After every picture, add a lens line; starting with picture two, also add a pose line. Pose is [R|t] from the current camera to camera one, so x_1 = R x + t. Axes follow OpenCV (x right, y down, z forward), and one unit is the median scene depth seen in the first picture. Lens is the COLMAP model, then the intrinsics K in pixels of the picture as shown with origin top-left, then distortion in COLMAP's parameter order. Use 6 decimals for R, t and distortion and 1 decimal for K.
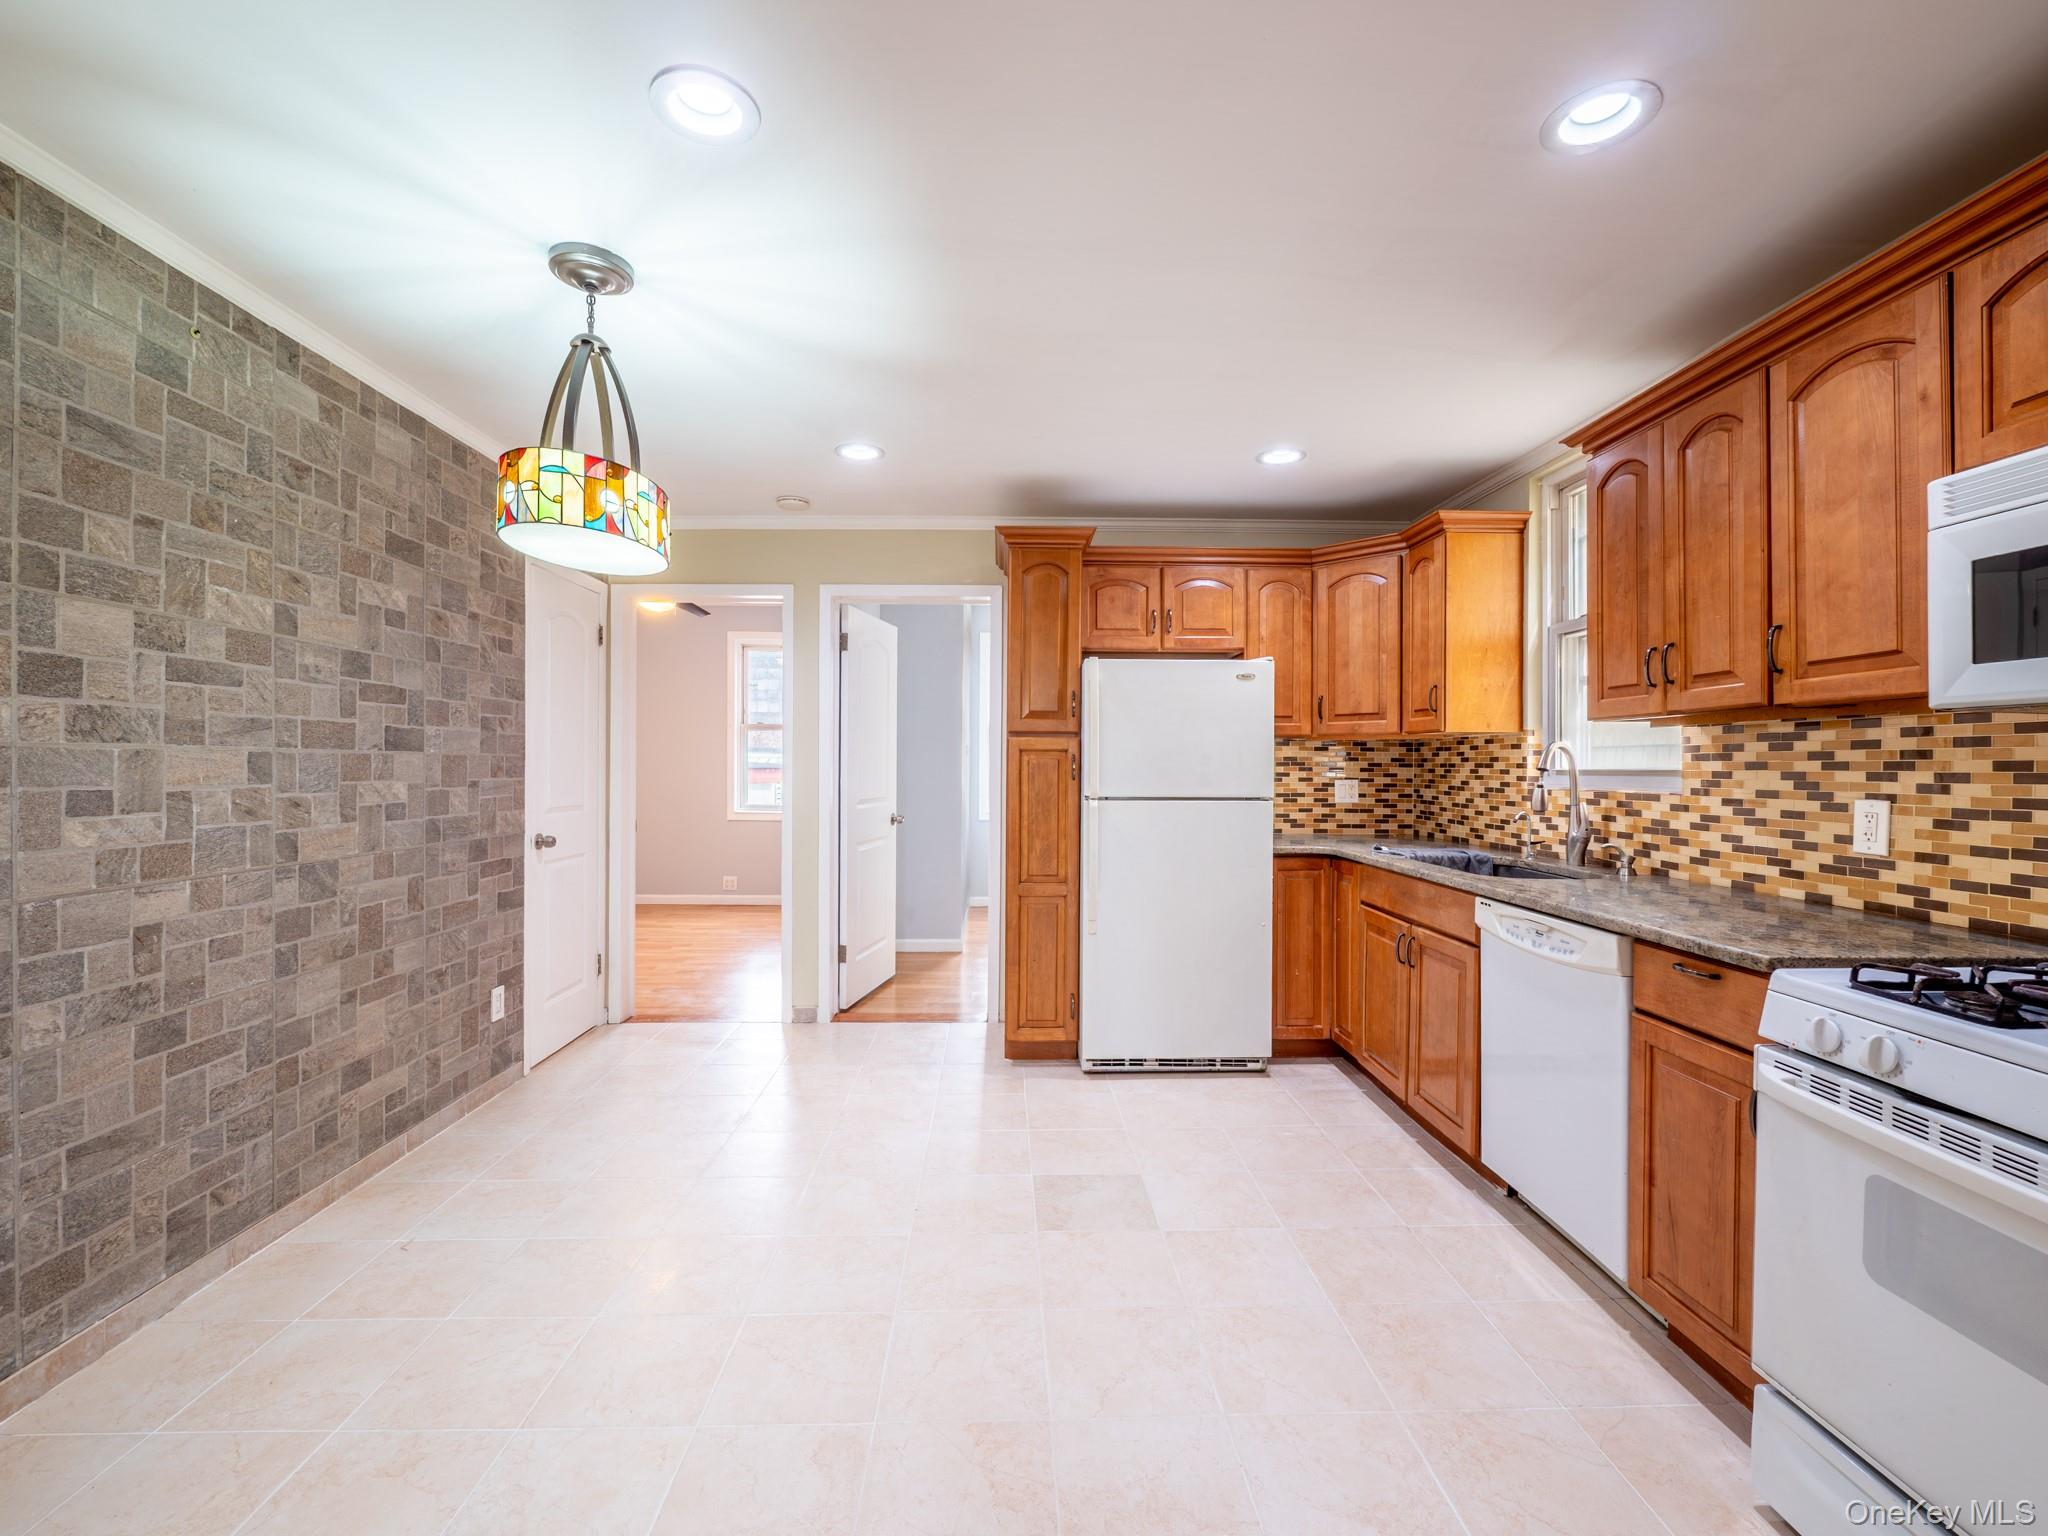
lens RADIAL K [[877.4, 0, 1034.1], [0, 877.4, 774.0], [0, 0, 1]] dist [-0.002469, 0.000363]
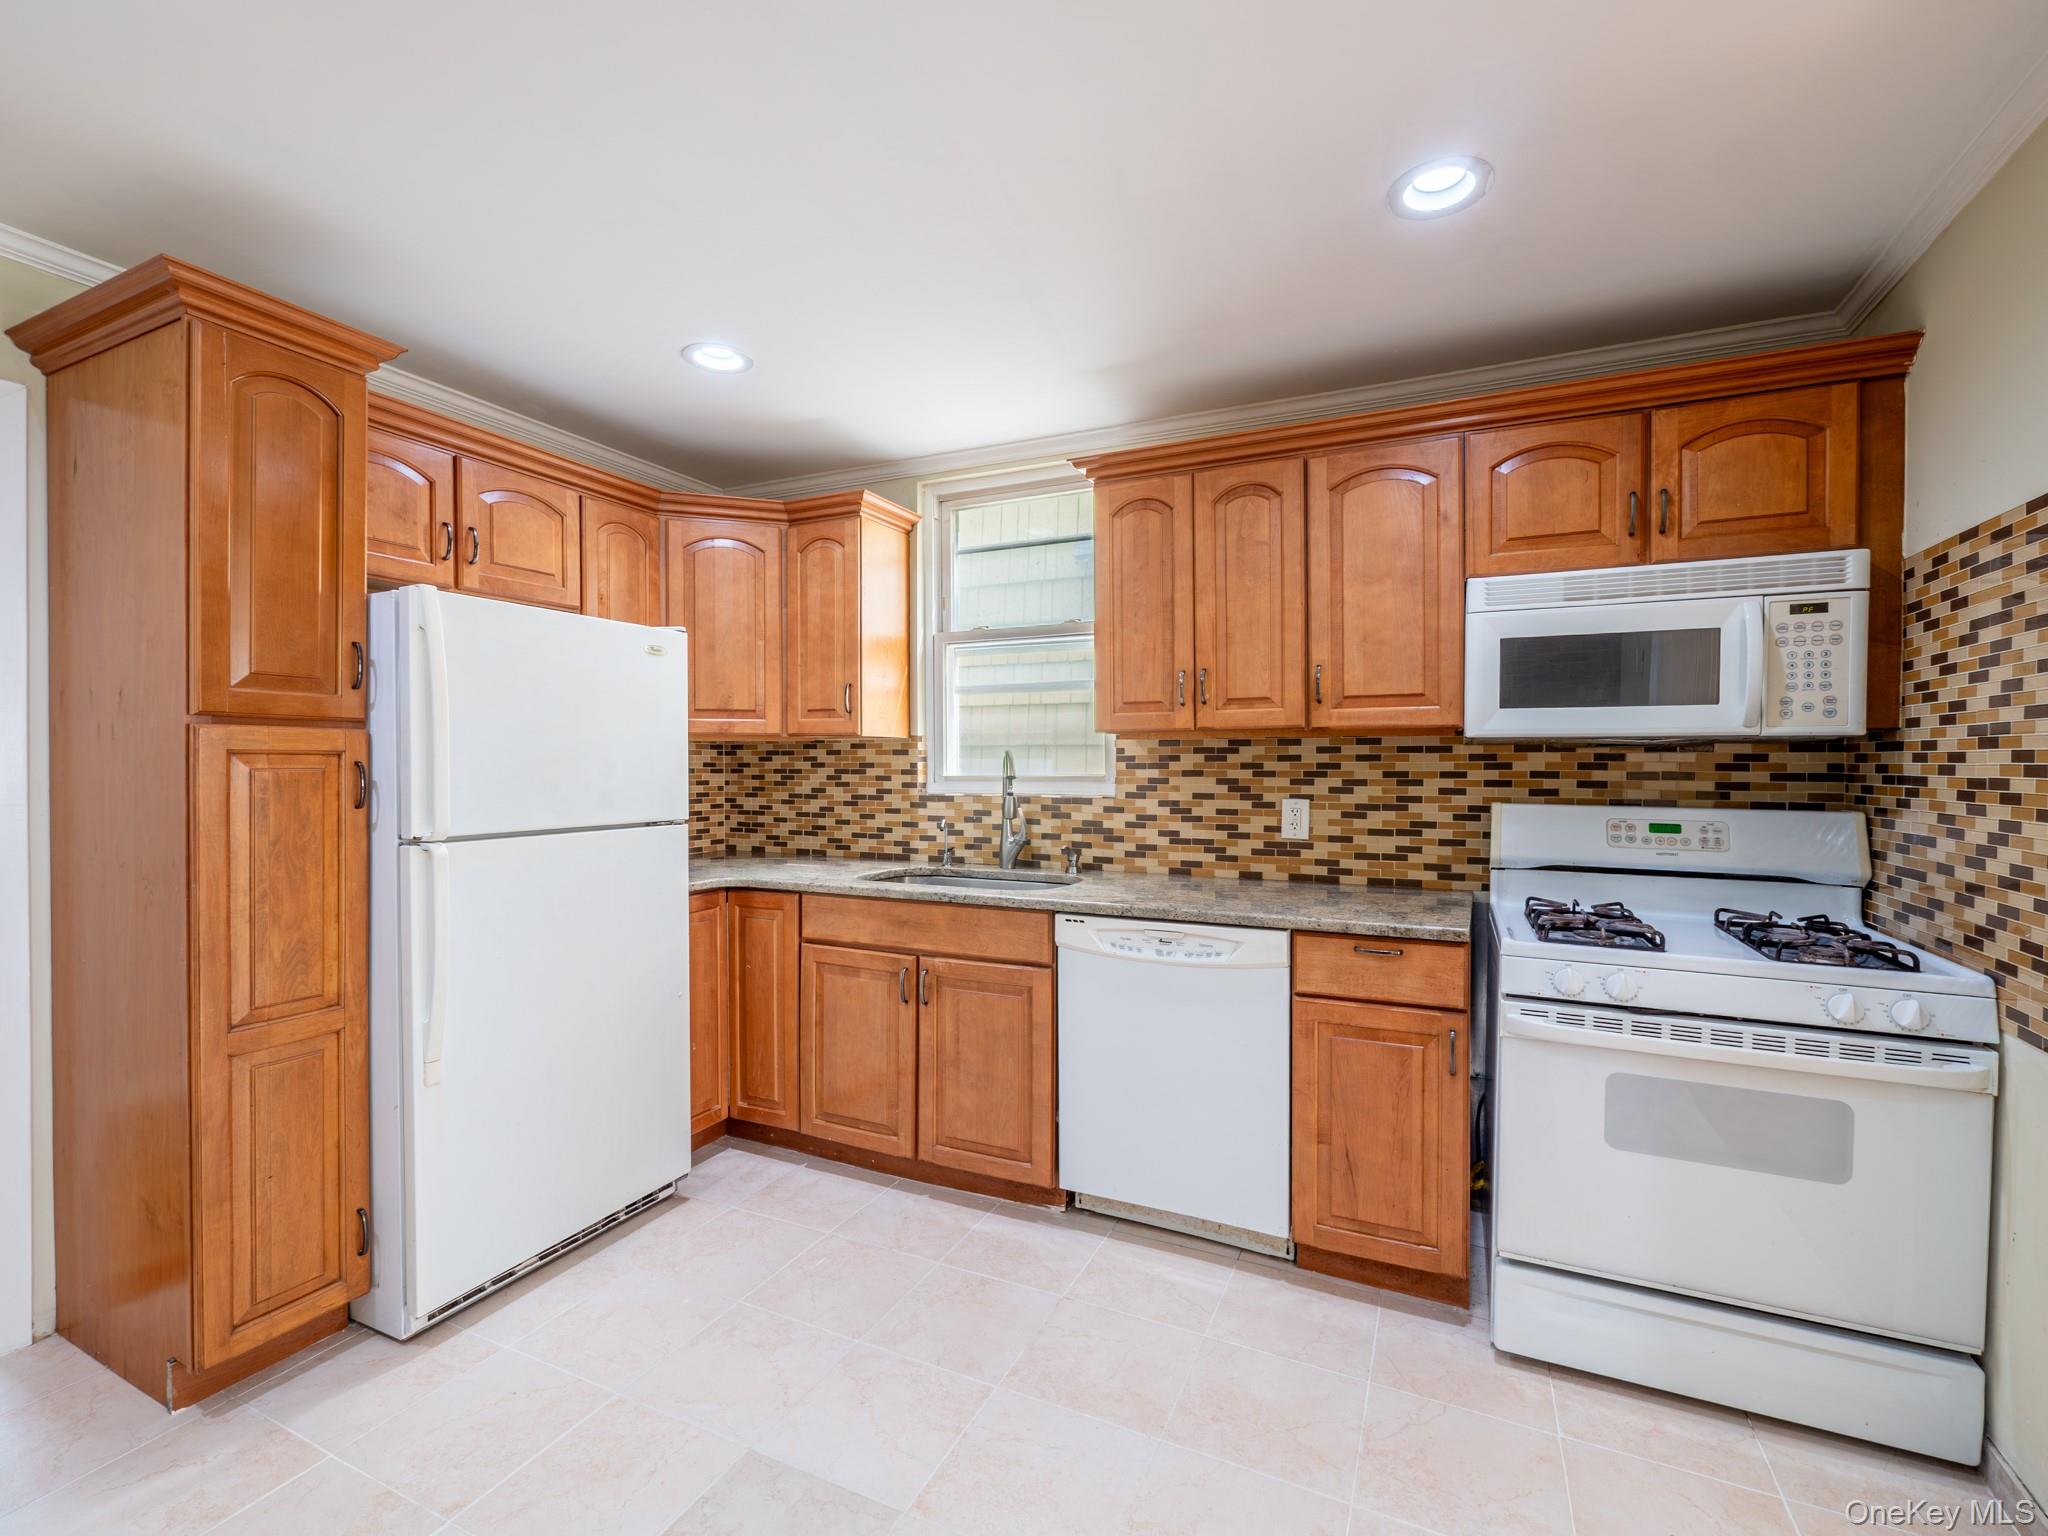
lens RADIAL K [[877.4, 0, 1034.1], [0, 877.4, 774.0], [0, 0, 1]] dist [-0.002469, 0.000363]
pose [[0.463344, -0.015271, 0.886047, -0.414855], [0.011352, 0.999872, 0.011297, -0.027652], [-0.886106, 0.004824, 0.463458, 0.690049]]
